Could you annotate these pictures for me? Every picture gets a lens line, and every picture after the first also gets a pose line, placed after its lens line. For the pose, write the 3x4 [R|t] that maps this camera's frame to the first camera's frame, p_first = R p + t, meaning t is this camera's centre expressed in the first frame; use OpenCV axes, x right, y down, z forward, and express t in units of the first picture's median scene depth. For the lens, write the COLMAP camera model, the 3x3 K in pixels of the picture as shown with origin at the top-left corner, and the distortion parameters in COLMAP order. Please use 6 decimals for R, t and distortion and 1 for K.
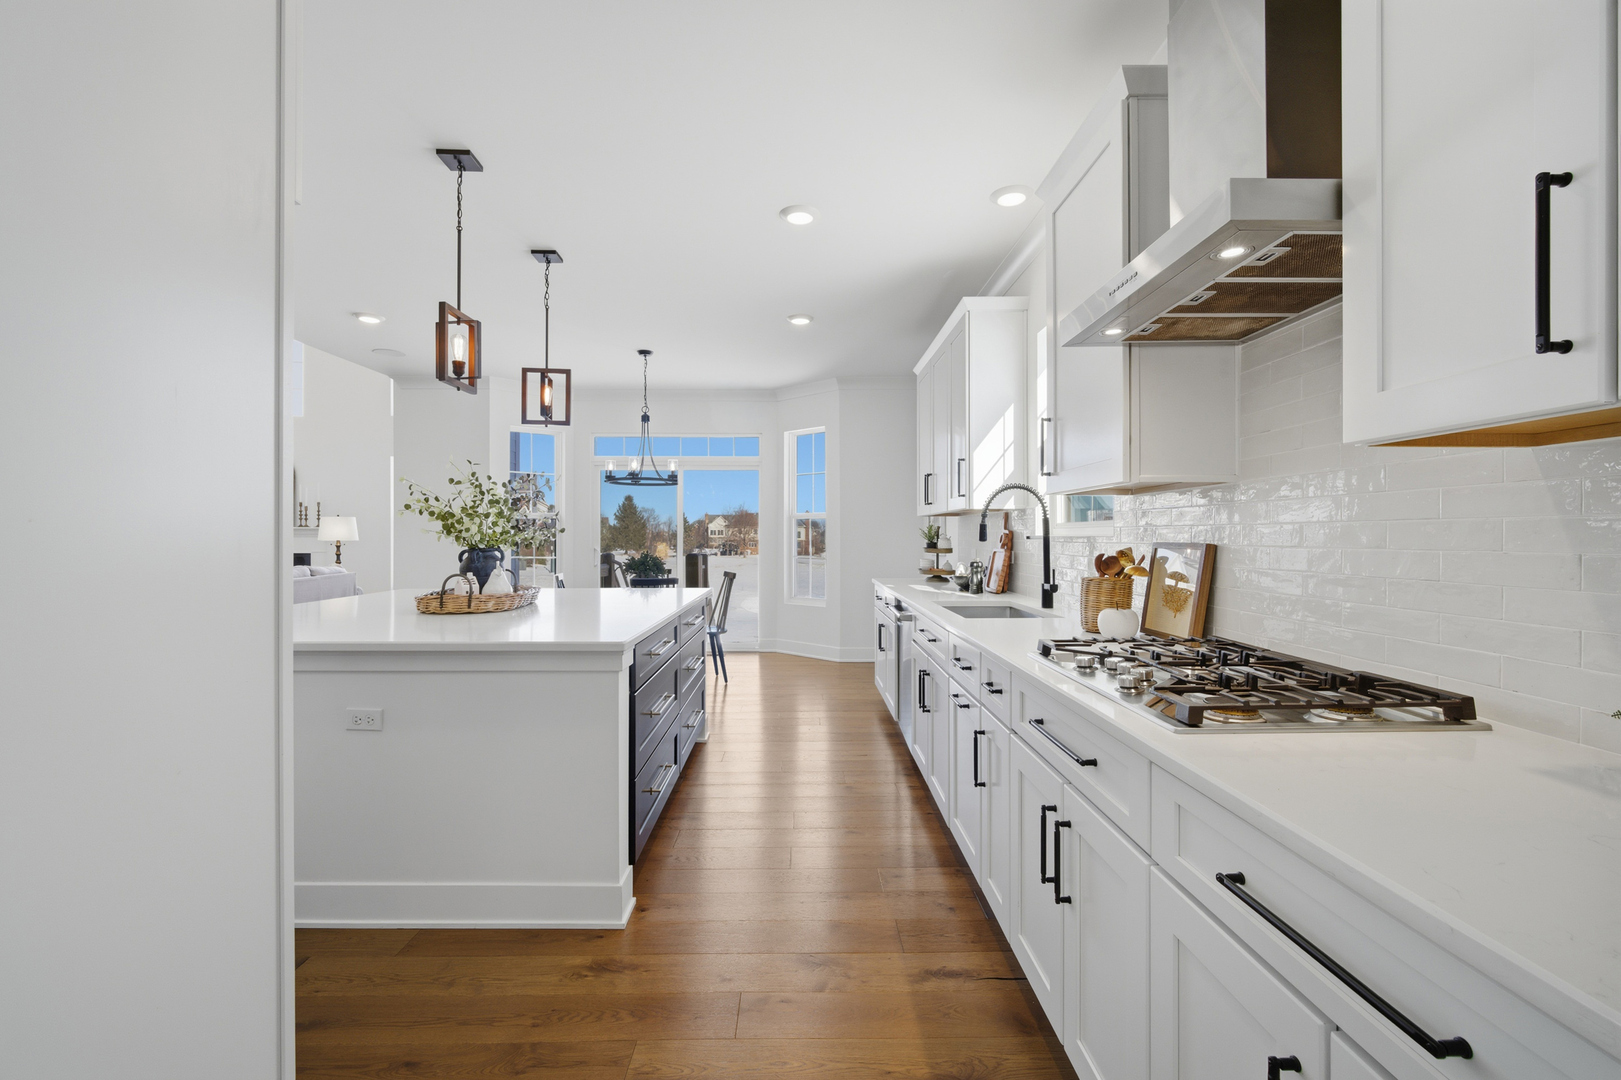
lens RADIAL K [[707.1, 0, 793.0], [0, 707.1, 535.9], [0, 0, 1]] dist [-0.009519, 0.002187]
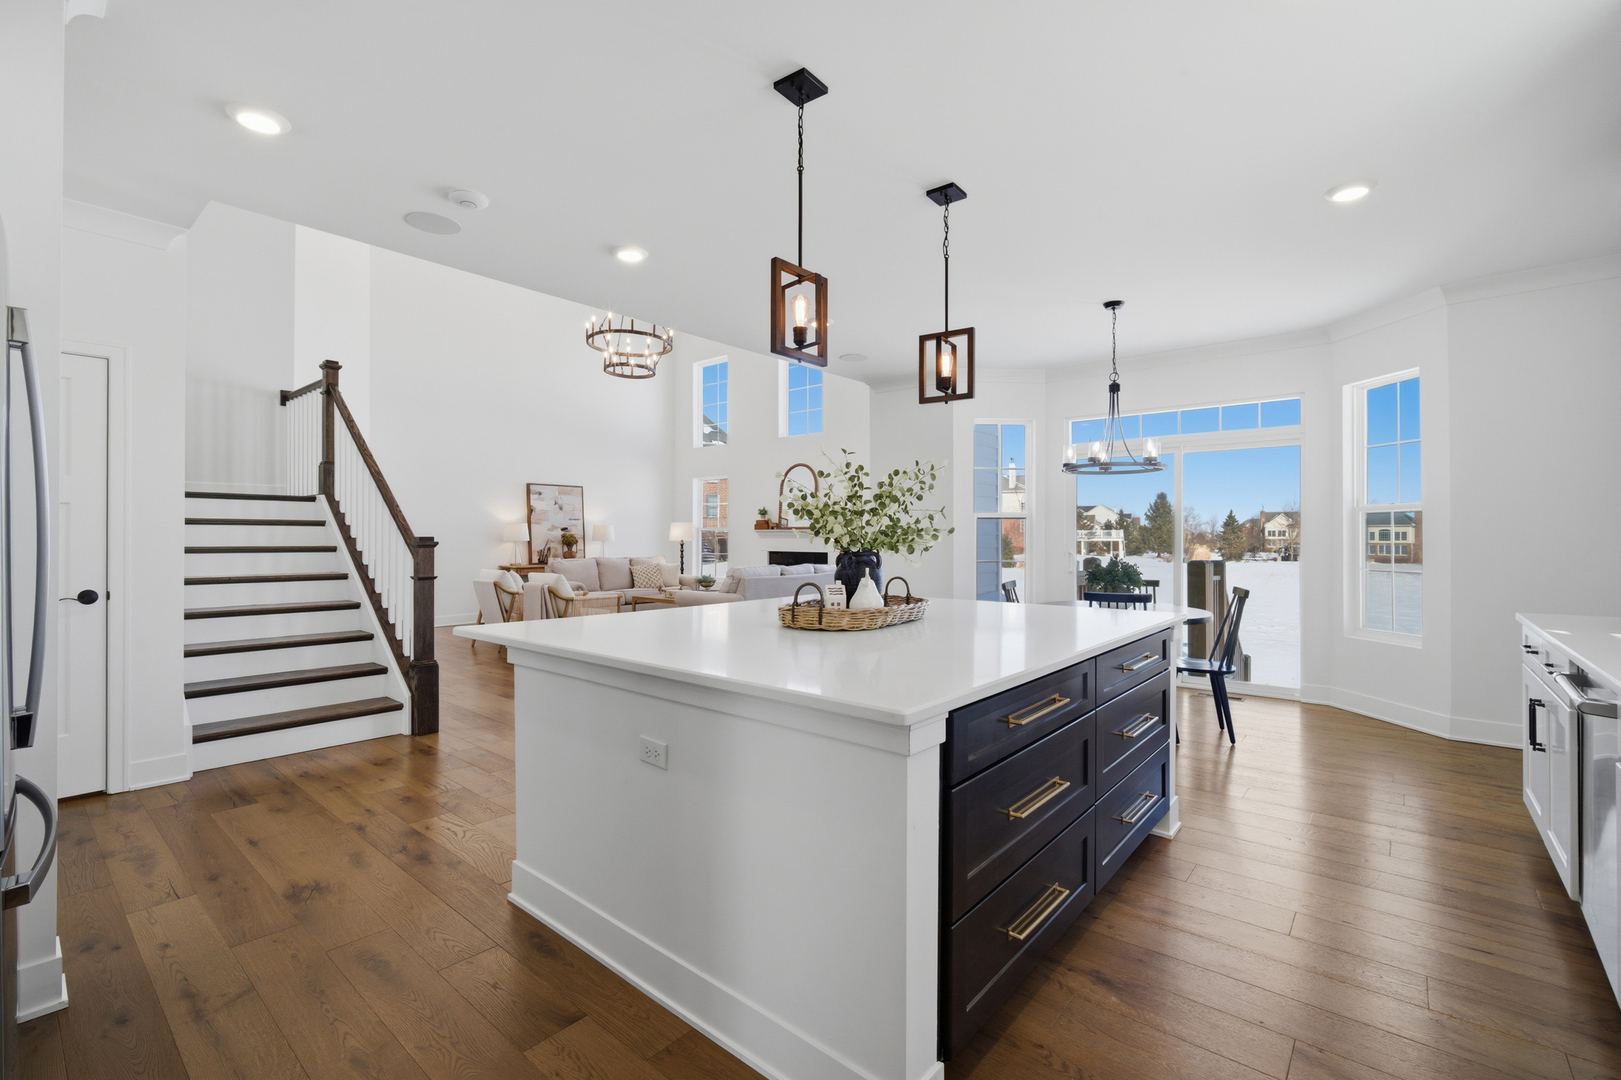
lens RADIAL K [[707.1, 0, 809.8], [0, 707.1, 532.4], [0, 0, 1]] dist [-0.009519, 0.002187]
pose [[0.767488, -0.002954, -0.641056, 0.042456], [-0.001425, 0.999979, -0.006314, -0.000337], [0.641061, 0.005759, 0.767468, 0.225877]]
